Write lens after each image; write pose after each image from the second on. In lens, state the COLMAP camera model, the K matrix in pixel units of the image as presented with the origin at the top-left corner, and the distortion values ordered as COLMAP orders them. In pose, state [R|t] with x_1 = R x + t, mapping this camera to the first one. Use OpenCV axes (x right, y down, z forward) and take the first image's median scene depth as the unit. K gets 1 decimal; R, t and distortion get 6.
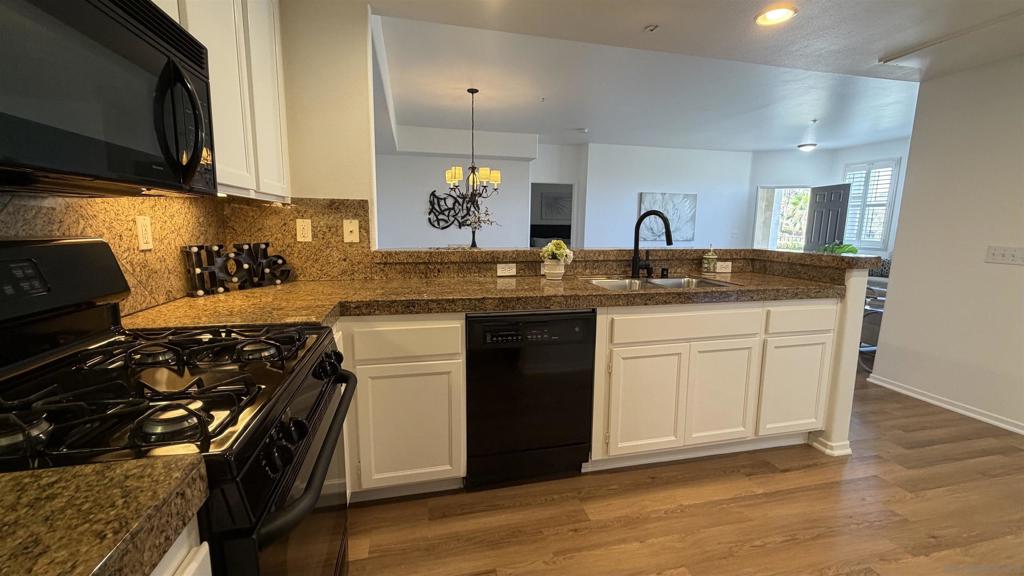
lens RADIAL K [[409.0, 0, 509.4], [0, 409.0, 286.6], [0, 0, 1]] dist [-0.000991, 0.000116]
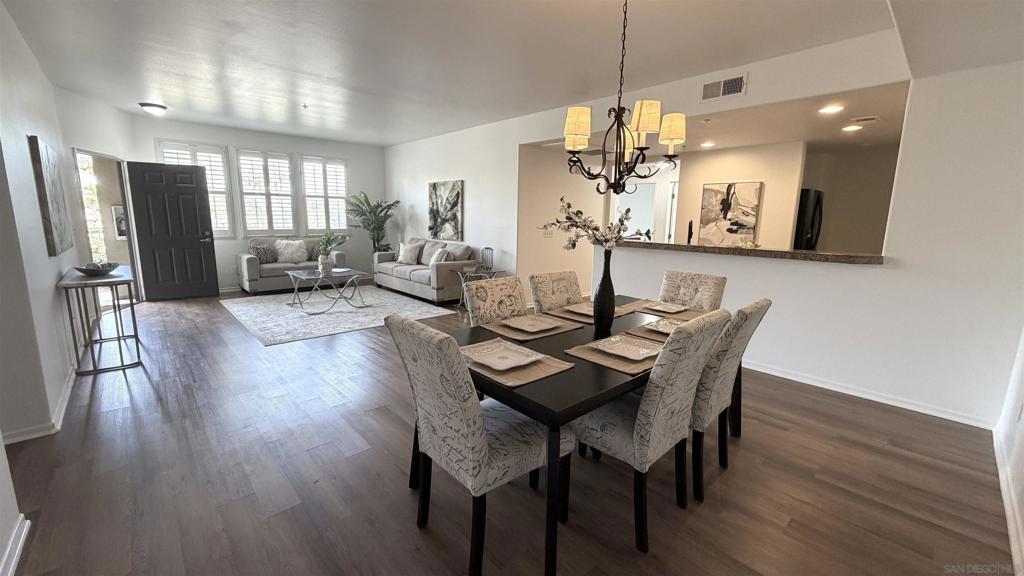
lens RADIAL K [[409.0, 0, 512.6], [0, 409.0, 284.6], [0, 0, 1]] dist [-0.000991, 0.000116]
pose [[-0.501811, -0.161973, 0.849677, -0.809310], [0.108702, 0.962714, 0.247720, -0.420826], [-0.858120, 0.216670, -0.465493, 2.464734]]
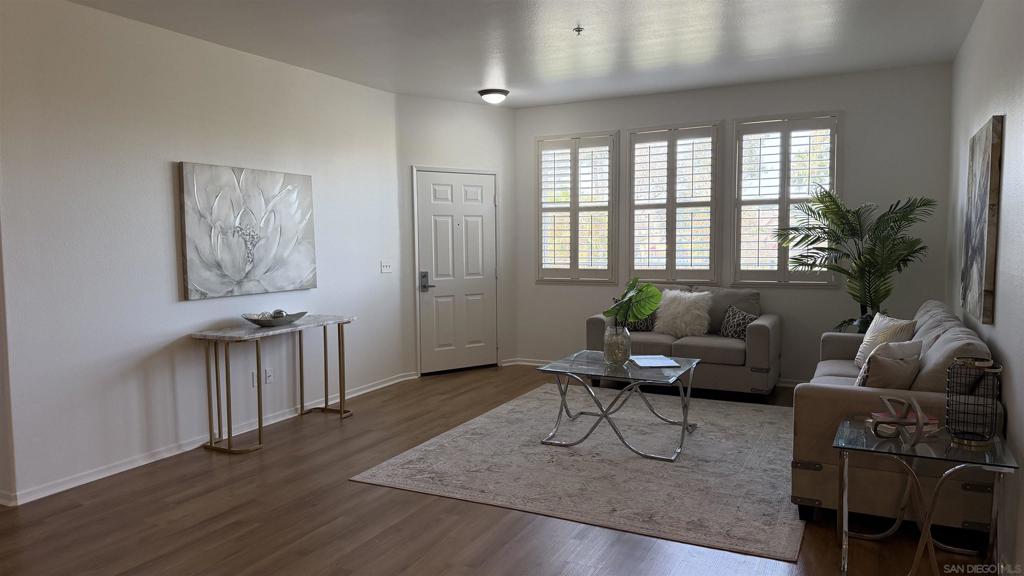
lens RADIAL K [[715.5, 0, 516.1], [0, 715.5, 295.7], [0, 0, 1]] dist [0.059330, -0.048969]
pose [[0.629777, -0.080478, 0.772596, 0.065309], [0.134133, 0.990944, -0.006115, -0.230869], [-0.765107, 0.107482, 0.634869, 1.232799]]
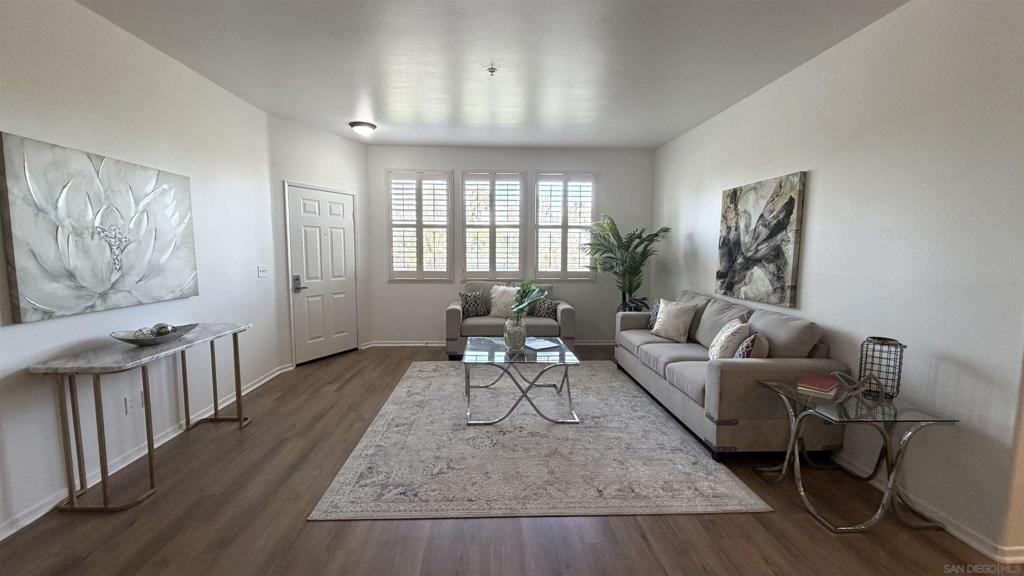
lens RADIAL K [[409.0, 0, 508.5], [0, 409.0, 287.8], [0, 0, 1]] dist [-0.000991, 0.000116]
pose [[0.176683, -0.102727, 0.978892, 0.383933], [0.145603, 0.986324, 0.077227, -0.336399], [-0.973439, 0.128885, 0.189224, 2.010372]]
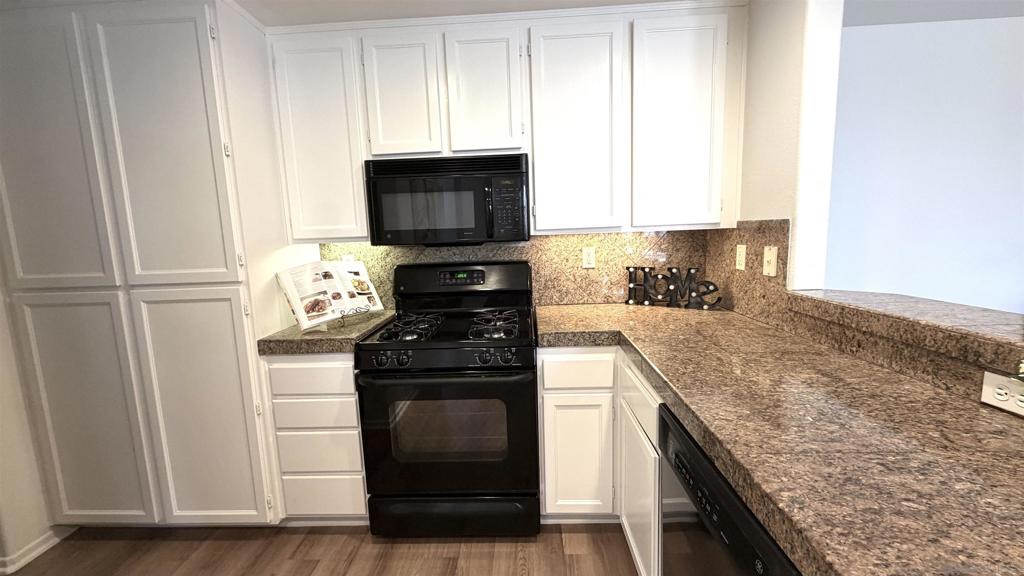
lens RADIAL K [[409.0, 0, 508.0], [0, 409.0, 288.0], [0, 0, 1]] dist [-0.000991, 0.000116]
pose [[-0.275488, 0.125716, -0.953049, 0.408325], [-0.111340, 0.980567, 0.161530, -0.131774], [0.954835, 0.150612, -0.256137, 0.625280]]
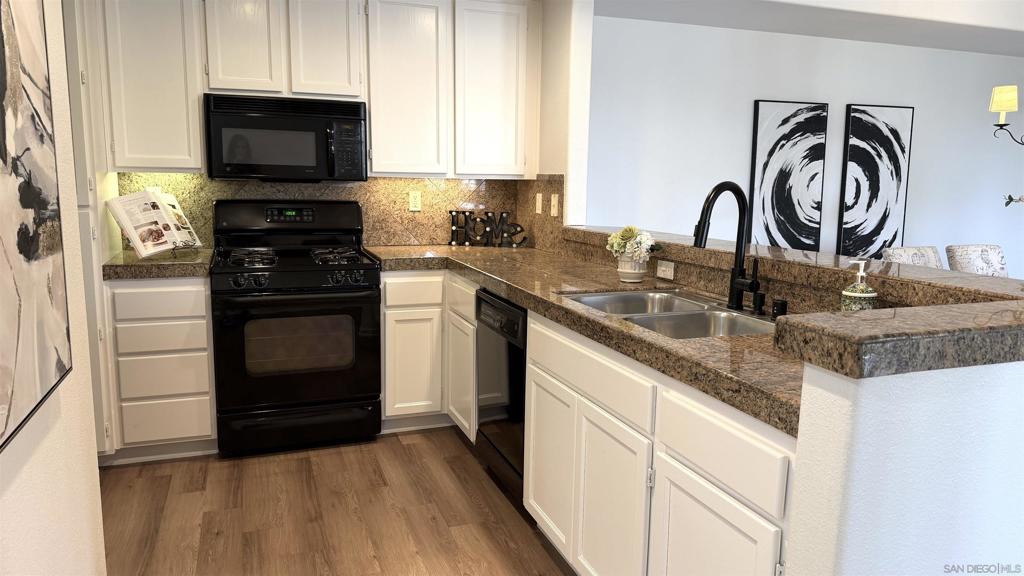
lens RADIAL K [[715.5, 0, 520.7], [0, 715.5, 284.4], [0, 0, 1]] dist [0.059330, -0.048969]
pose [[0.123501, 0.134389, -0.983202, 1.184088], [-0.163319, 0.980030, 0.113441, -0.111158], [0.978813, 0.146565, 0.142983, 0.585693]]
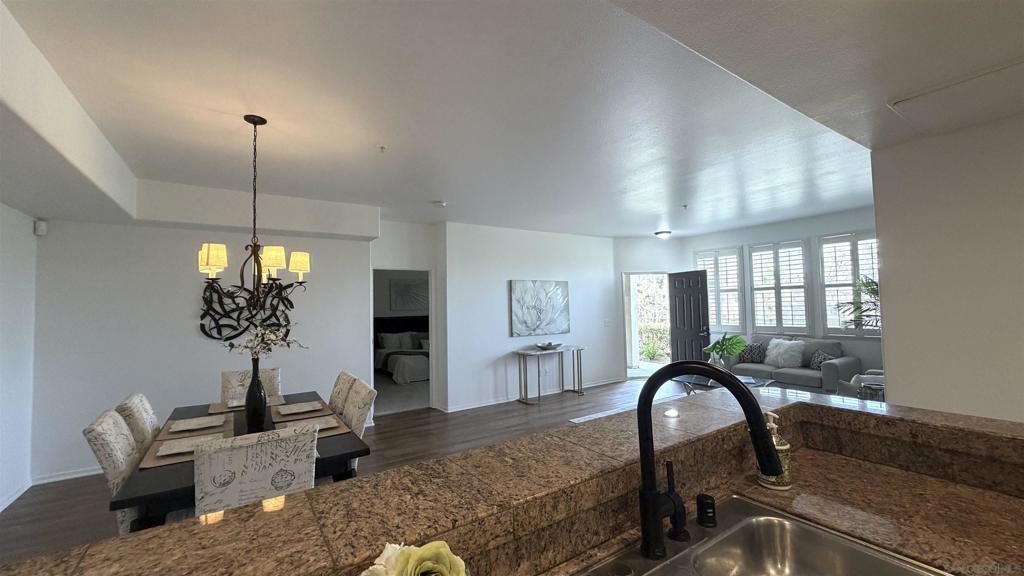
lens RADIAL K [[409.0, 0, 510.9], [0, 409.0, 287.6], [0, 0, 1]] dist [-0.000991, 0.000116]
pose [[0.936288, -0.016528, 0.350843, 0.077514], [0.084881, 0.979932, -0.180358, -0.186930], [-0.340821, 0.198647, 0.918901, 0.674816]]
